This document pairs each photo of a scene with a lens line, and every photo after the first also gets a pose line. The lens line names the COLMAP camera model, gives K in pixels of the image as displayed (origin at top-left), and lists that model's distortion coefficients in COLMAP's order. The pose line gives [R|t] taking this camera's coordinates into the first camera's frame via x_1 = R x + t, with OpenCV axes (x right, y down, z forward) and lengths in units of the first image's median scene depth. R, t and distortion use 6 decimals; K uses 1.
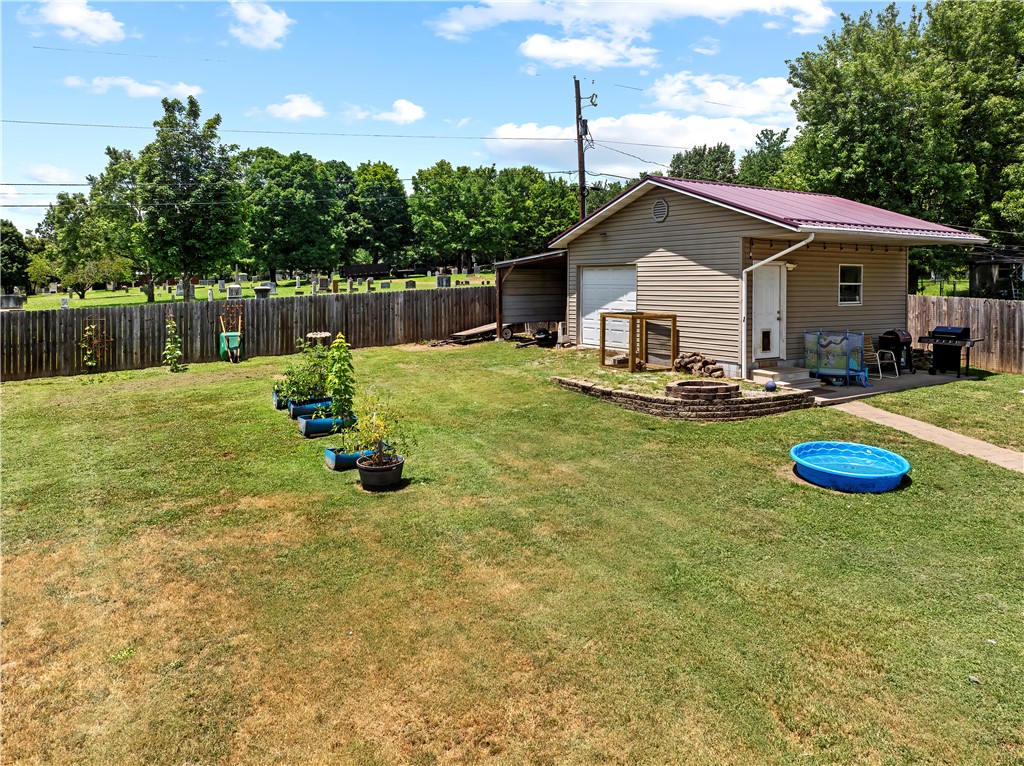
lens RADIAL K [[752.8, 0, 512.0], [0, 752.8, 281.3], [0, 0, 1]] dist [-0.034564, -0.001003]
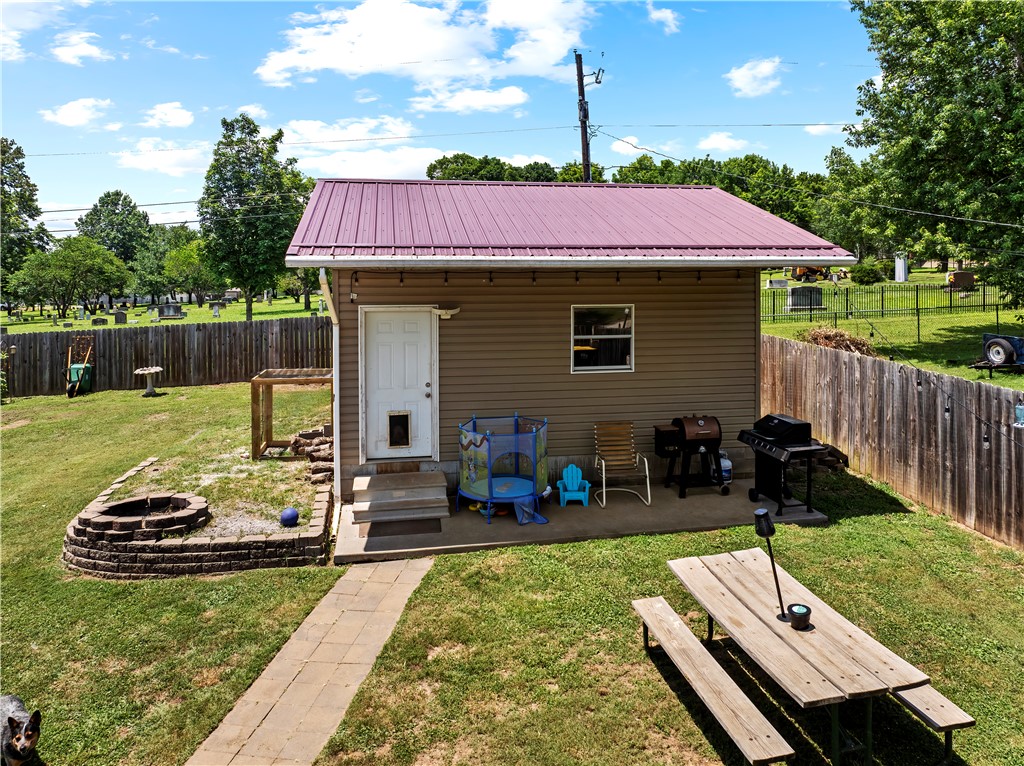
lens RADIAL K [[755.3, 0, 522.0], [0, 755.3, 274.7], [0, 0, 1]] dist [-0.034075, -0.001373]
pose [[0.928090, -0.009787, -0.372226, 0.480551], [0.008235, 0.999950, -0.005759, -0.033919], [0.372264, 0.002279, 0.928124, 0.318477]]
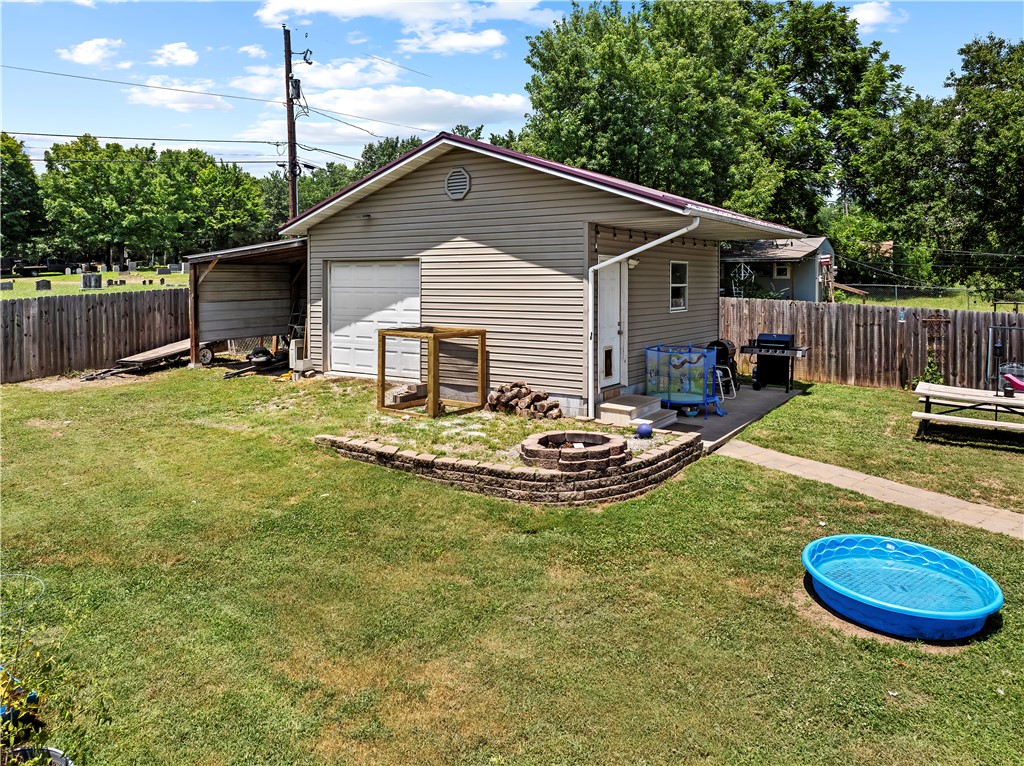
lens RADIAL K [[752.8, 0, 512.0], [0, 752.8, 281.3], [0, 0, 1]] dist [-0.034564, -0.001003]
pose [[0.907960, -0.002677, 0.419047, -0.043422], [0.001546, 0.999994, 0.003039, -0.002766], [-0.419053, -0.002112, 0.907959, 0.258197]]
